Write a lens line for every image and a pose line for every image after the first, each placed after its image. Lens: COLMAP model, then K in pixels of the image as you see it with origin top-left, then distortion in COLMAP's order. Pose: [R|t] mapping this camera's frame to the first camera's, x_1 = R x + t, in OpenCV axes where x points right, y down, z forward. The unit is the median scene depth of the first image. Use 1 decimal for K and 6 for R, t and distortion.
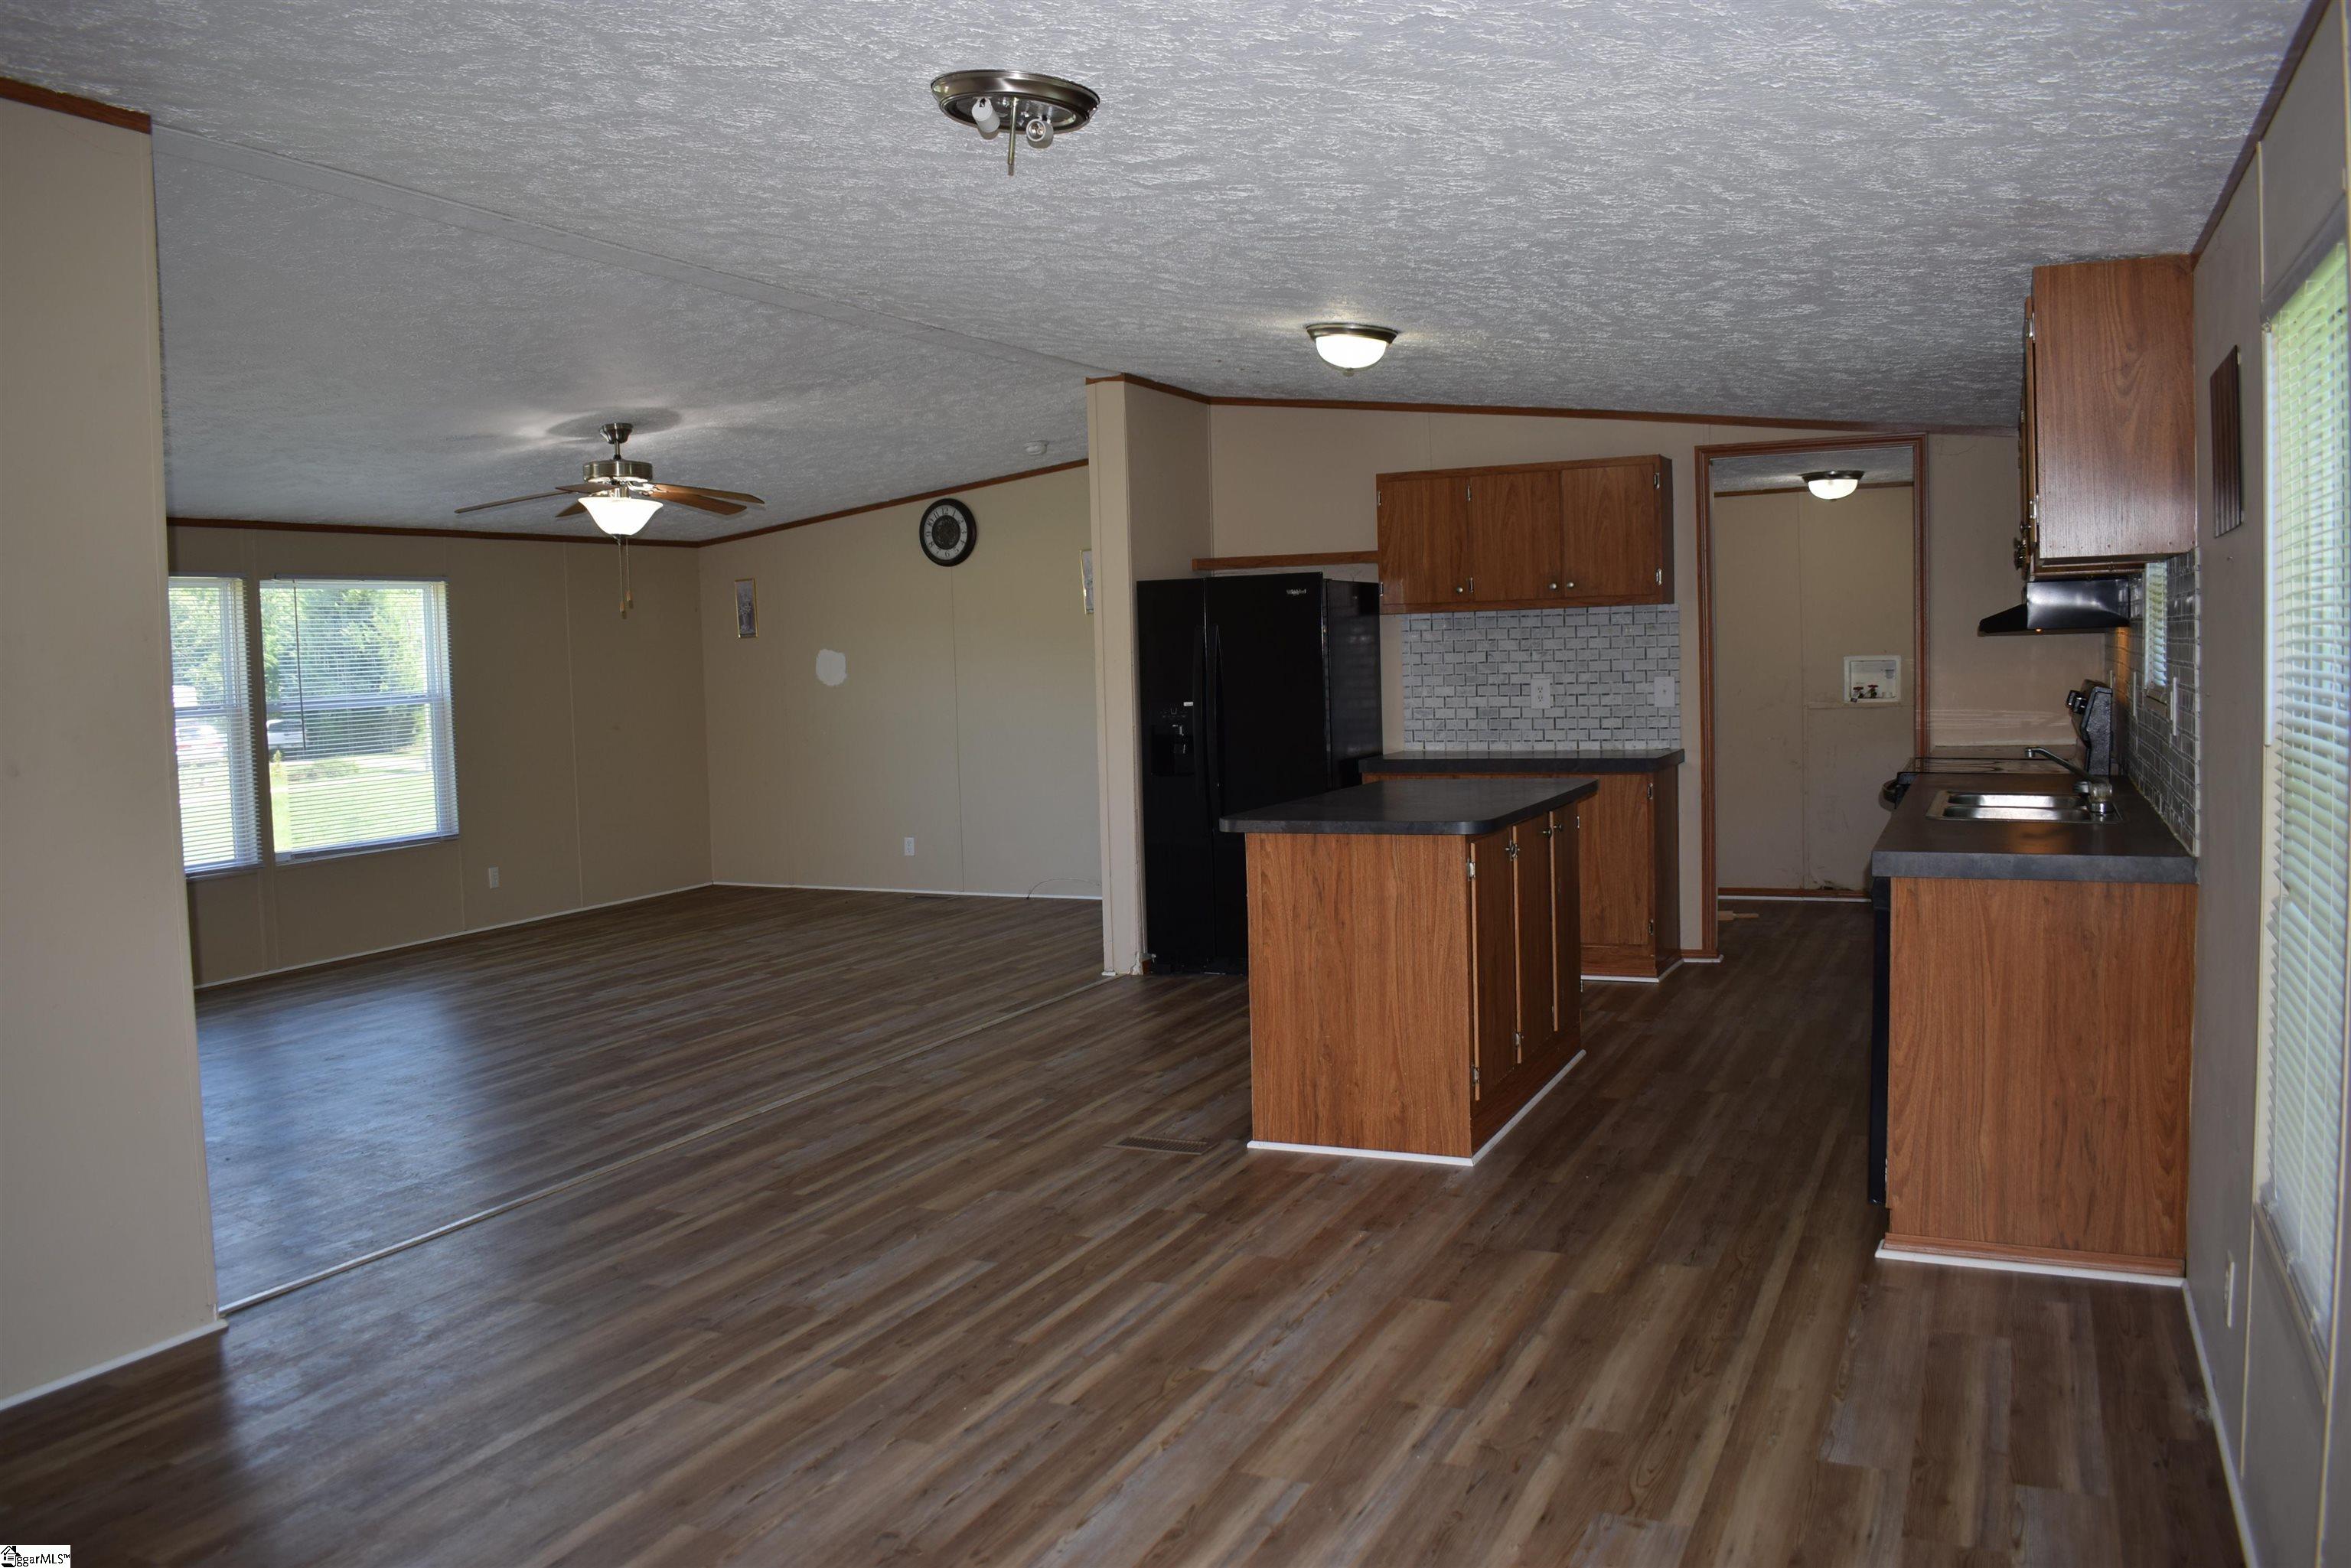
lens RADIAL K [[1828.2, 0, 1165.3], [0, 1828.2, 783.3], [0, 0, 1]] dist [-0.084199, 0.001519]
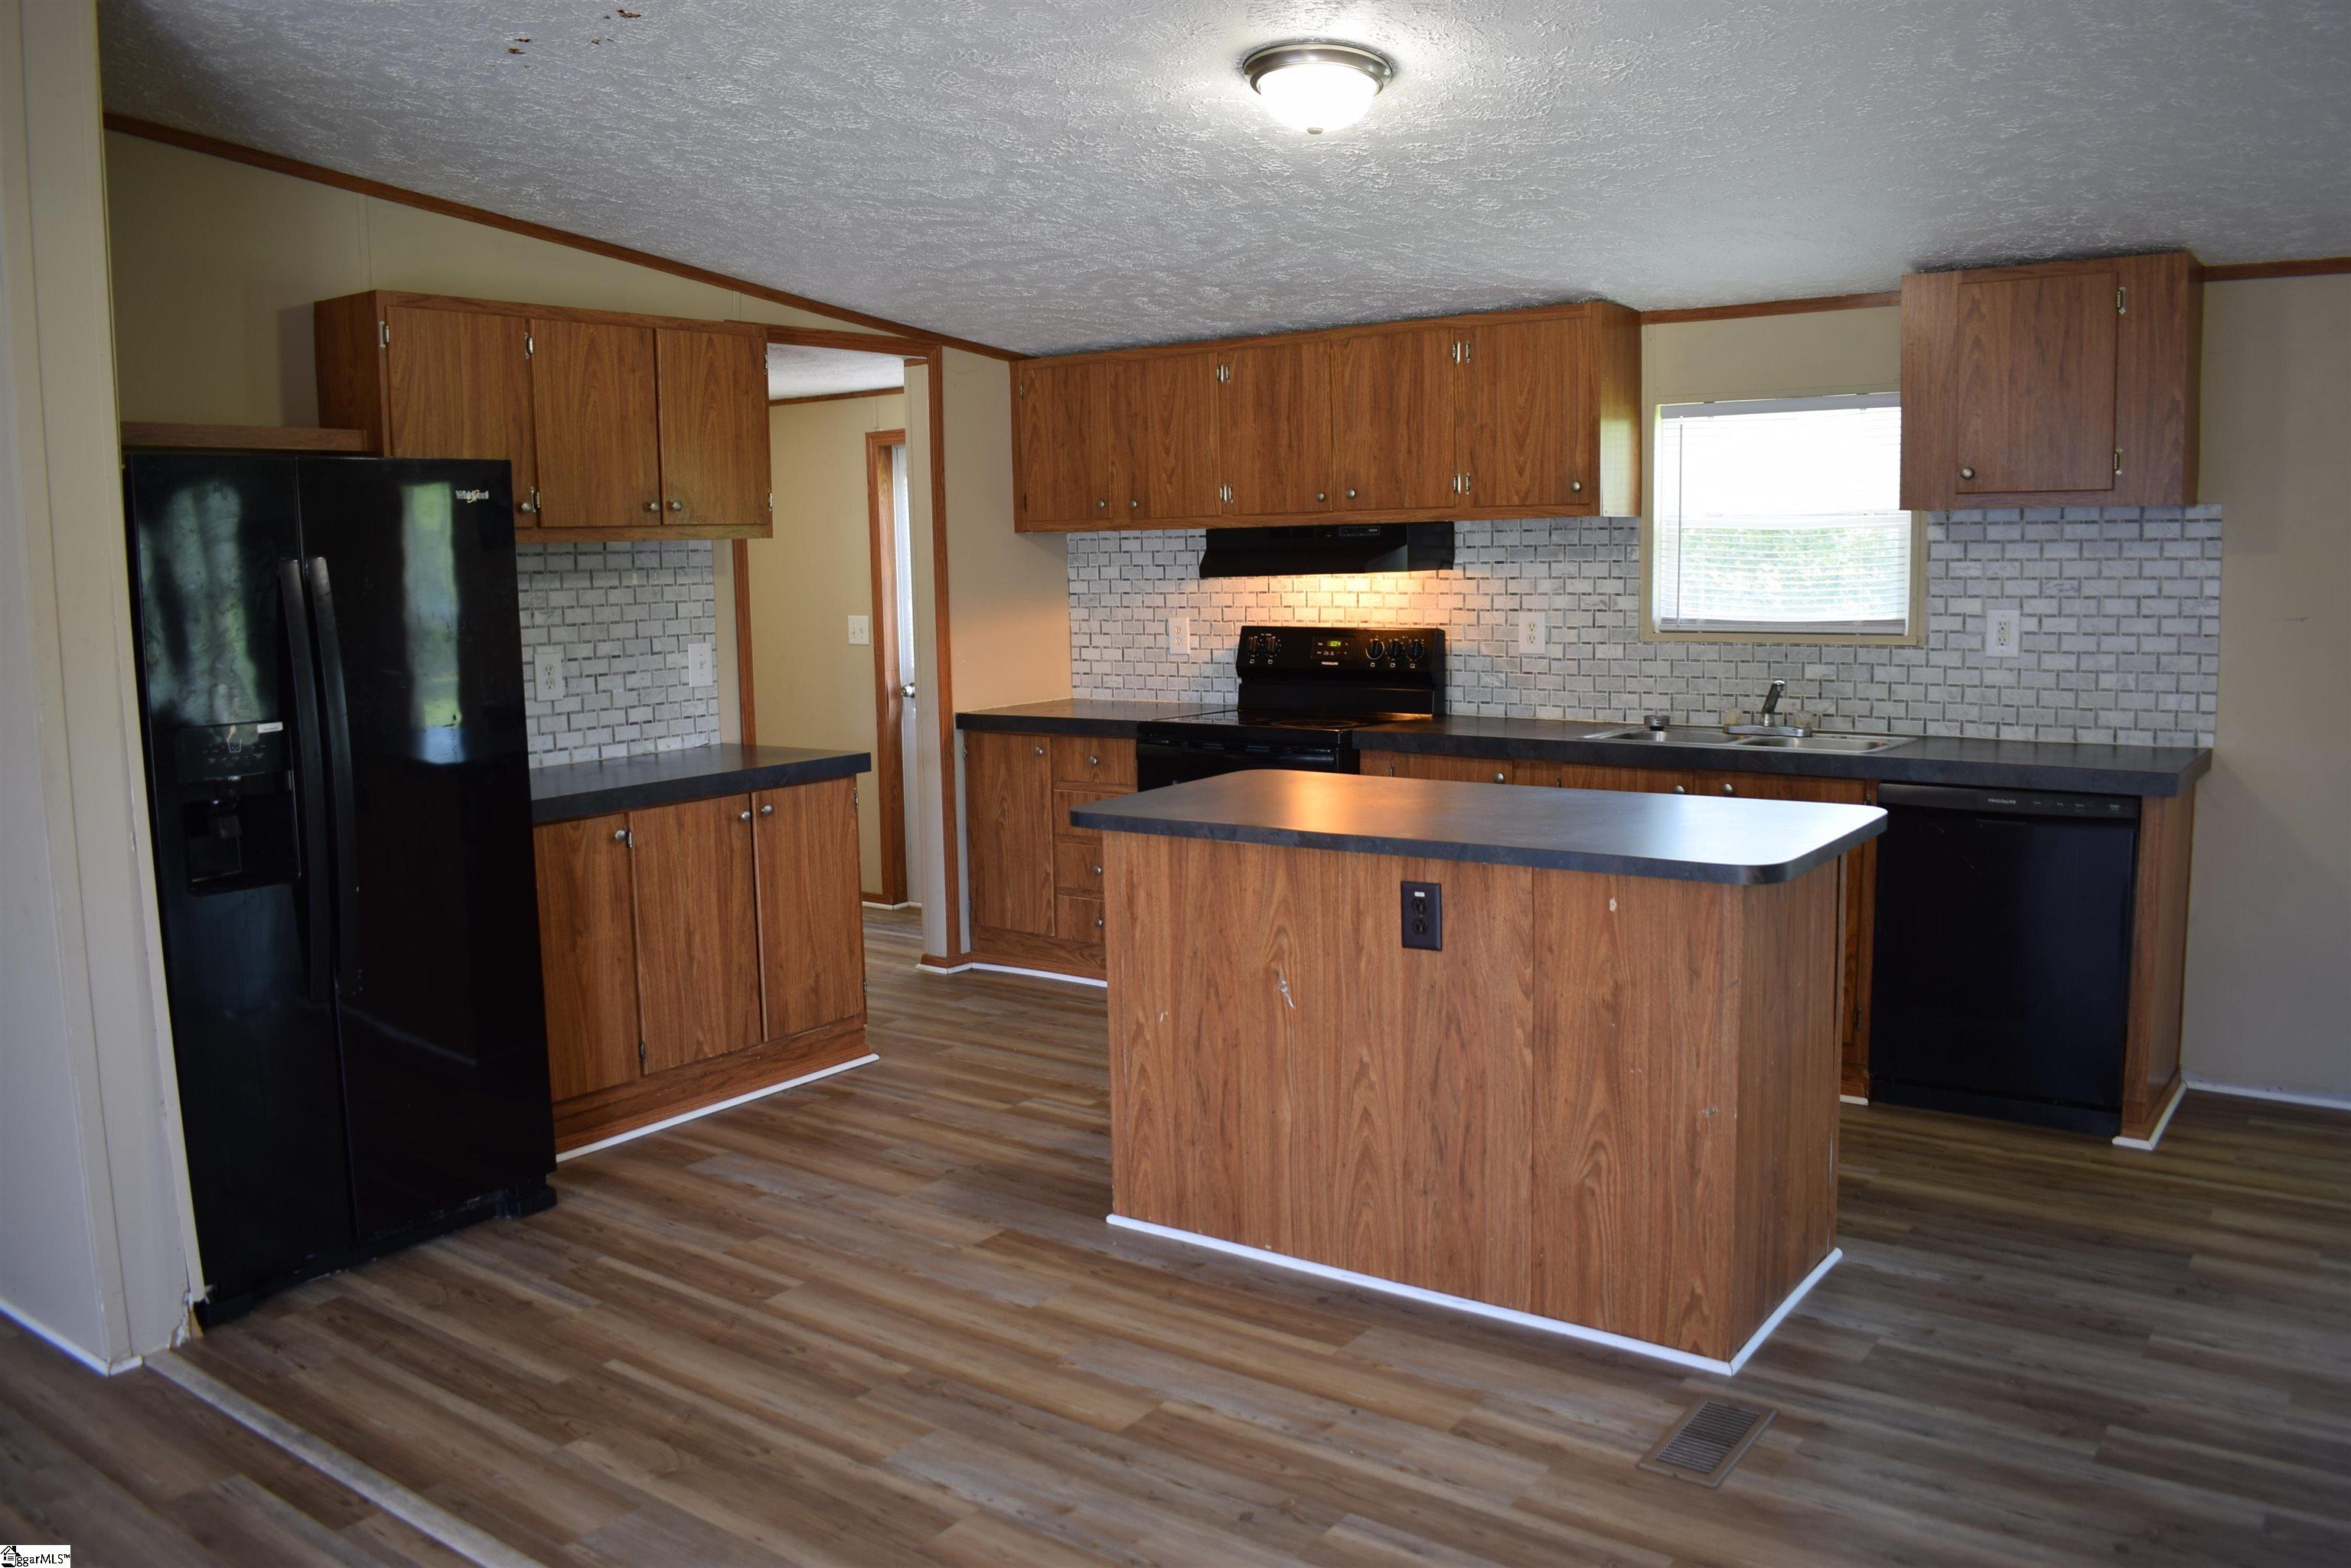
lens RADIAL K [[1828.2, 0, 1163.1], [0, 1828.2, 784.3], [0, 0, 1]] dist [-0.084199, 0.001519]
pose [[0.210666, -0.099947, 0.972435, -0.373666], [0.086246, 0.992781, 0.083354, -0.046975], [-0.973746, 0.066309, 0.217765, 0.668047]]
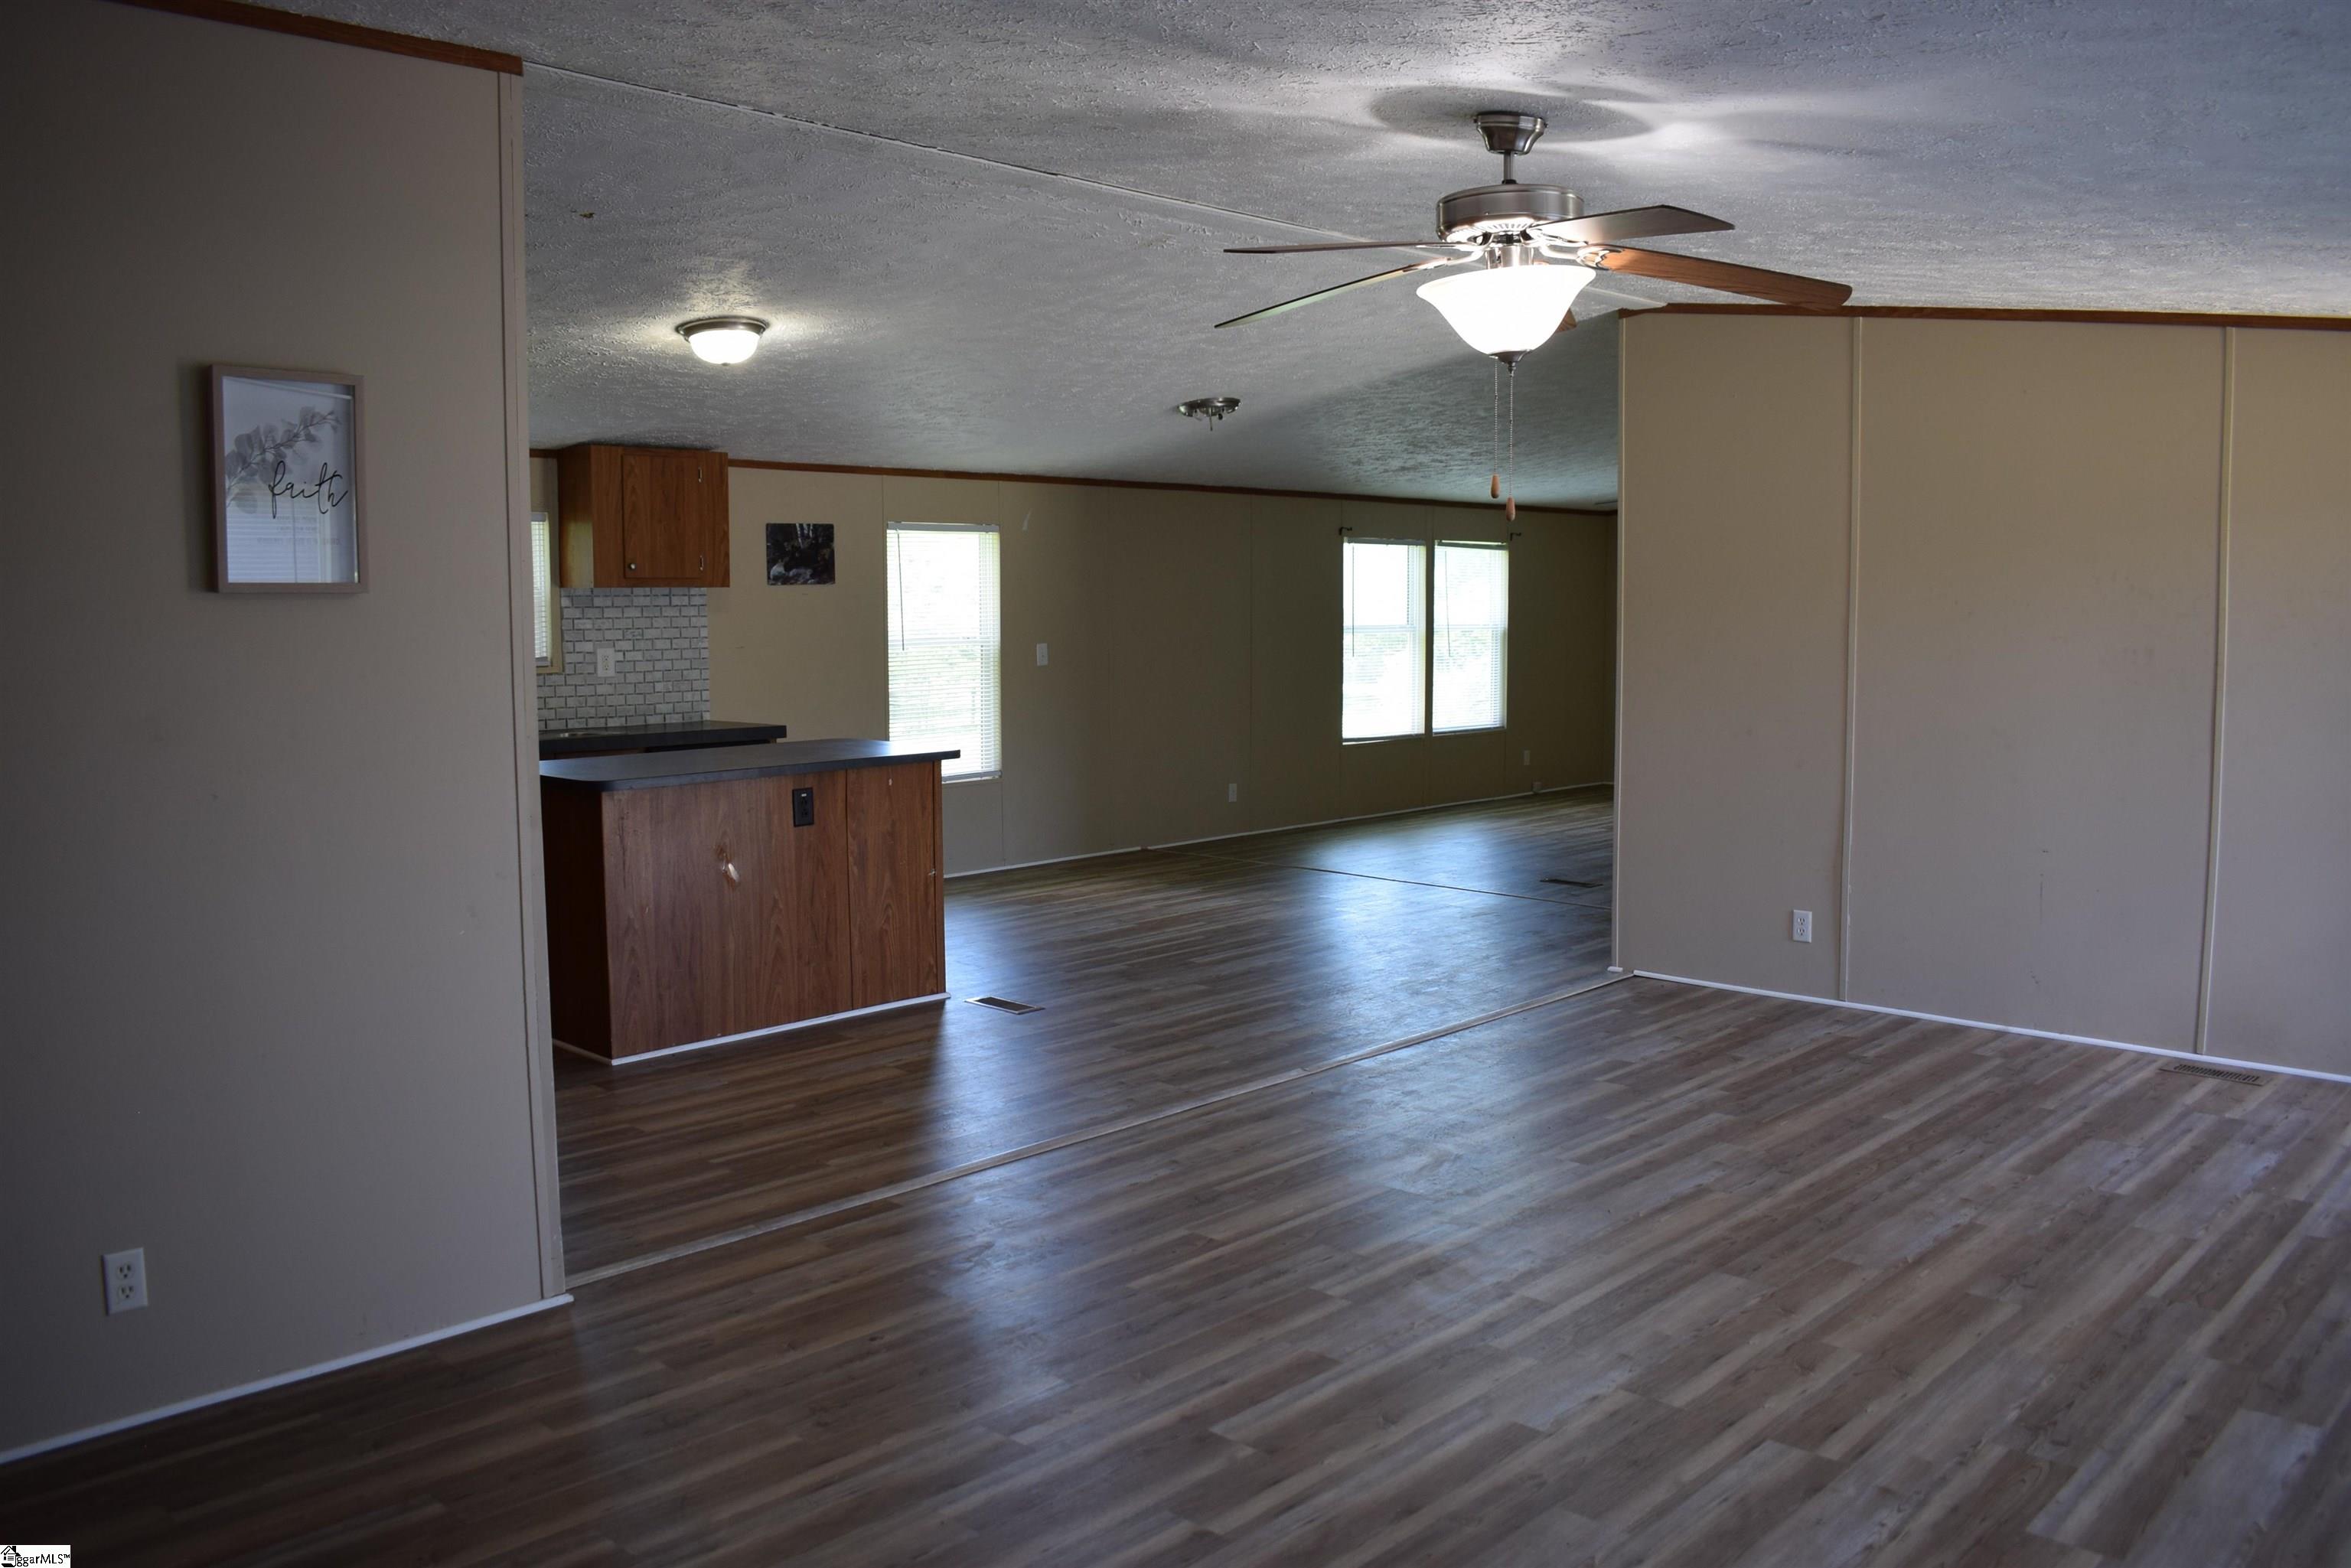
lens RADIAL K [[1828.2, 0, 1167.3], [0, 1828.2, 780.8], [0, 0, 1]] dist [-0.084199, 0.001519]
pose [[-0.946319, -0.000697, 0.323235, -0.343967], [0.053270, 0.985988, 0.158082, -0.103864], [-0.318816, 0.166815, -0.933022, 1.415930]]
